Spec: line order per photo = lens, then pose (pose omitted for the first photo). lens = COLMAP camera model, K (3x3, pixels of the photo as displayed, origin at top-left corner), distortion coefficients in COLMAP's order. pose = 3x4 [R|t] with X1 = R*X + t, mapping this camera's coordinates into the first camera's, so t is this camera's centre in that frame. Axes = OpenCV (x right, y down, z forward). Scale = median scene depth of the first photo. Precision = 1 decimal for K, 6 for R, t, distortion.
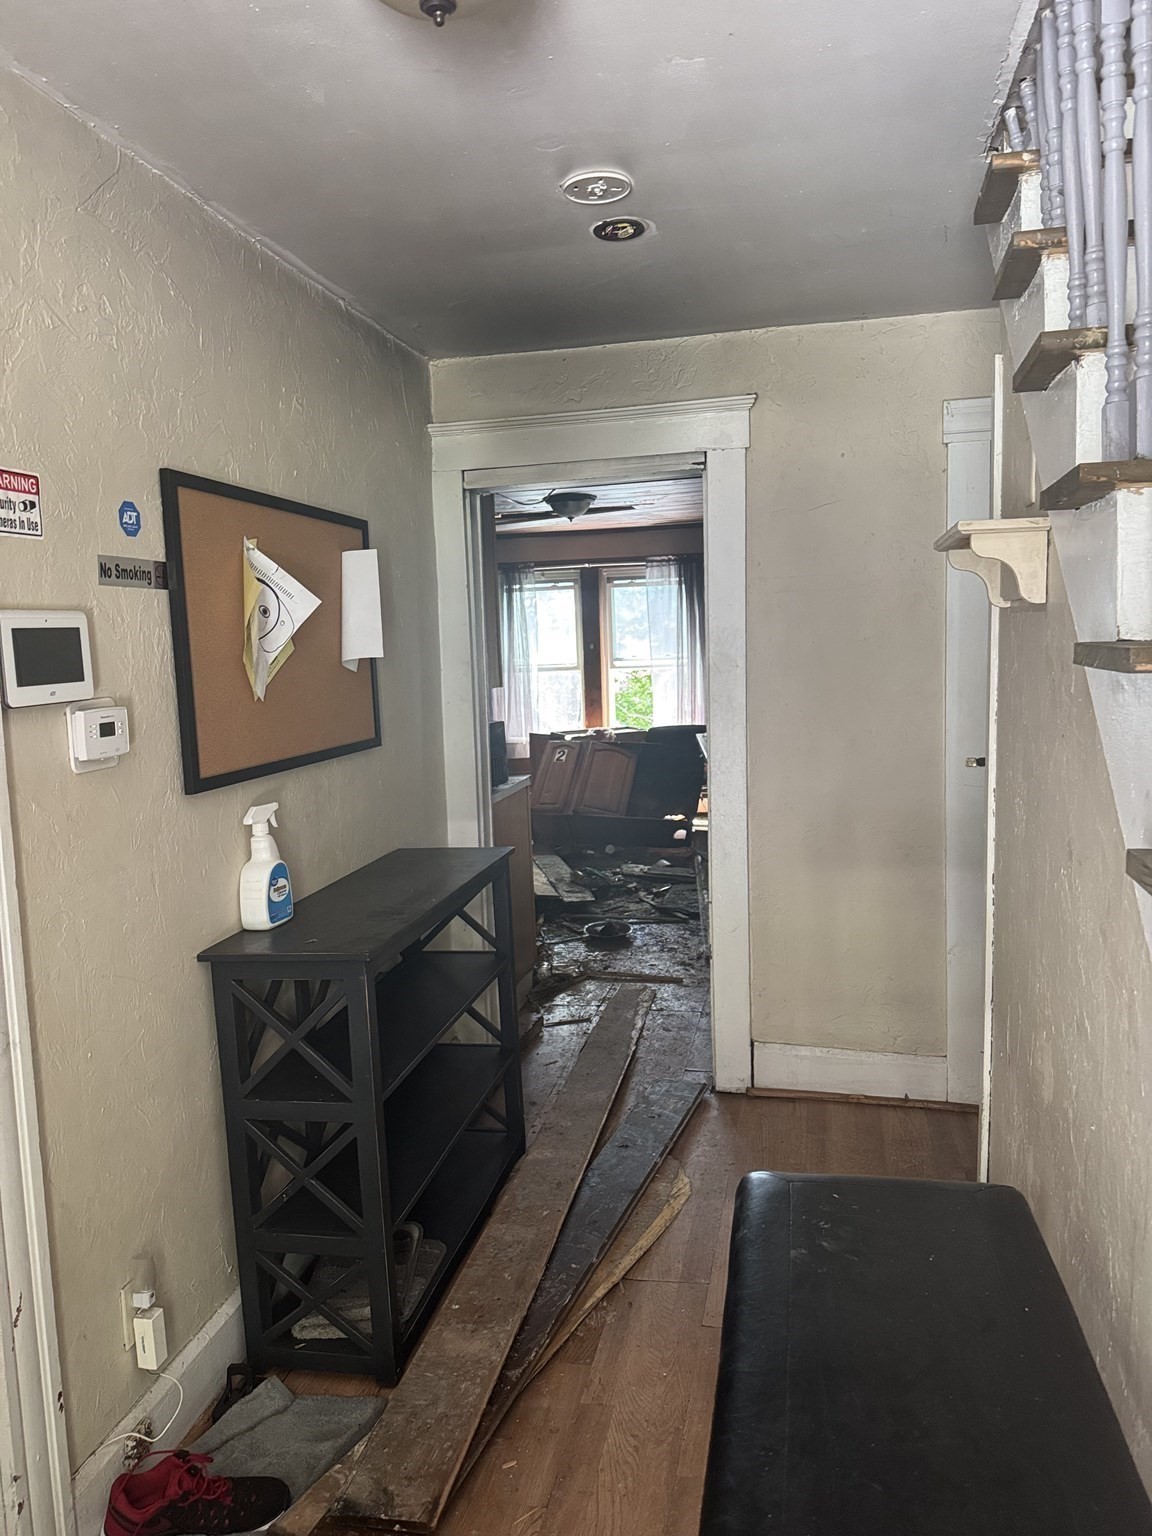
lens RADIAL K [[1075.3, 0, 573.4], [0, 1075.3, 763.8], [0, 0, 1]] dist [0.017577, -0.008729]
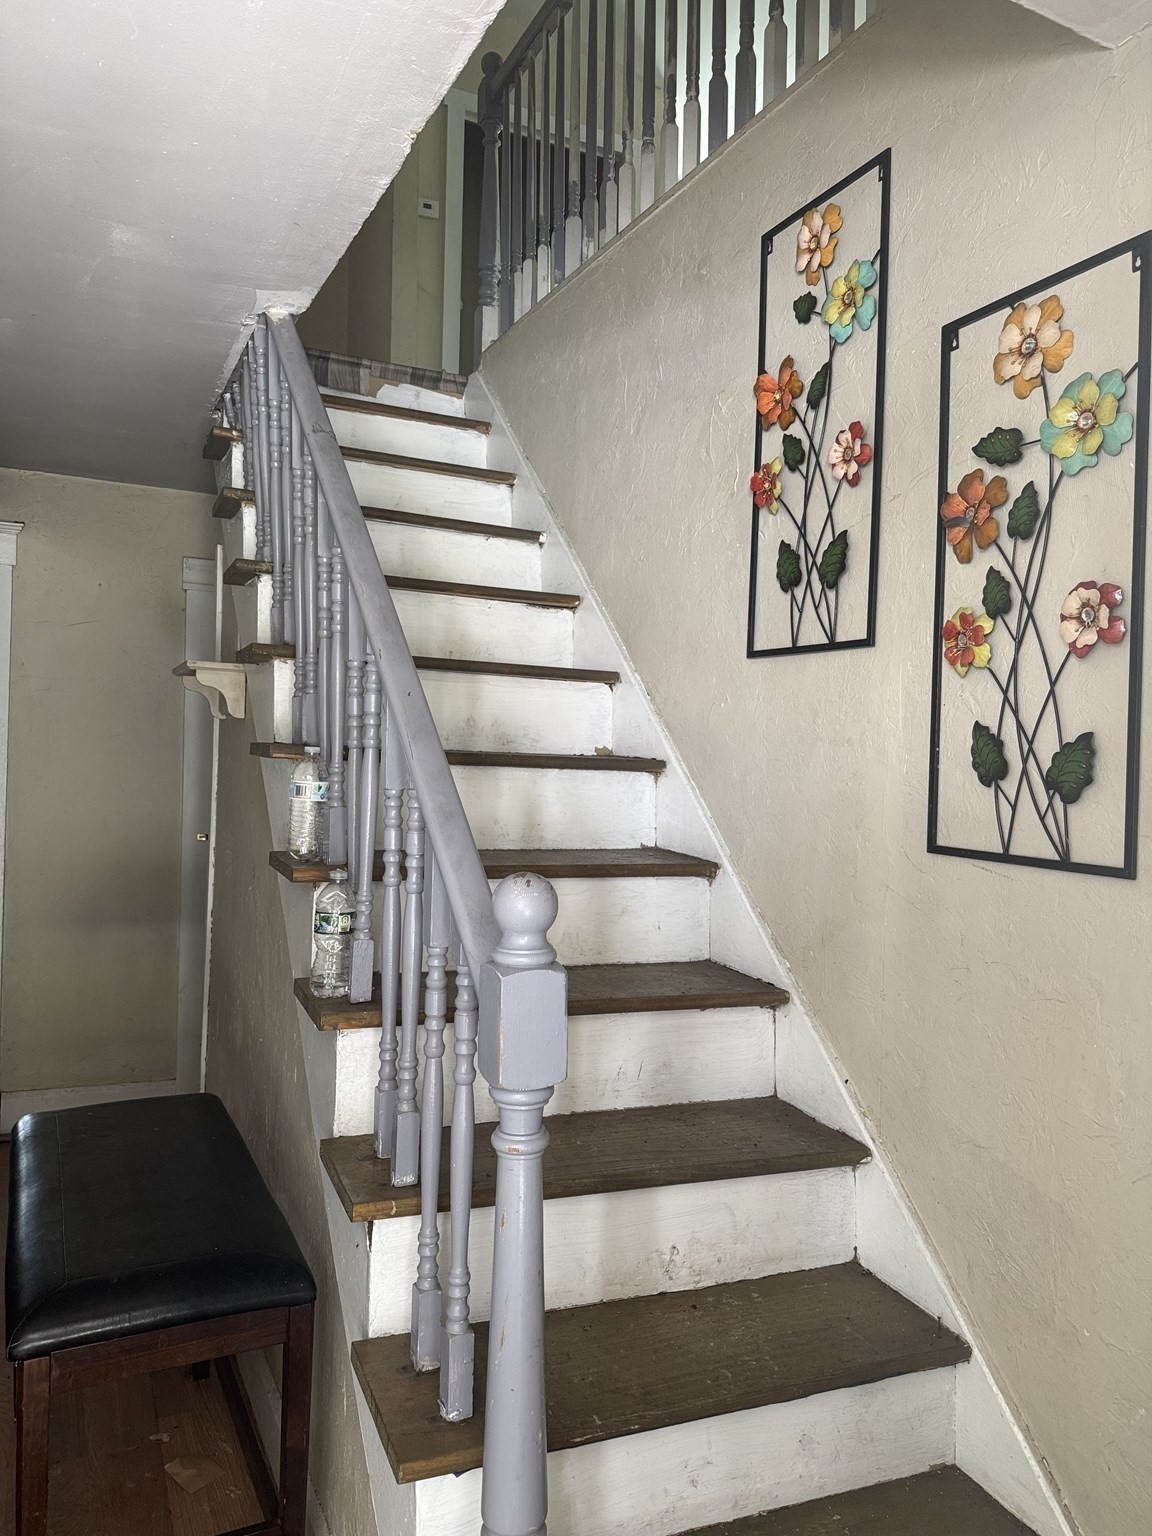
lens RADIAL K [[1075.3, 0, 572.0], [0, 1075.3, 768.4], [0, 0, 1]] dist [0.017577, -0.008729]
pose [[0.782072, 0.043068, 0.621698, -0.144078], [0.012016, 0.996382, -0.084139, 0.055418], [-0.623072, 0.073273, 0.778725, -0.468739]]
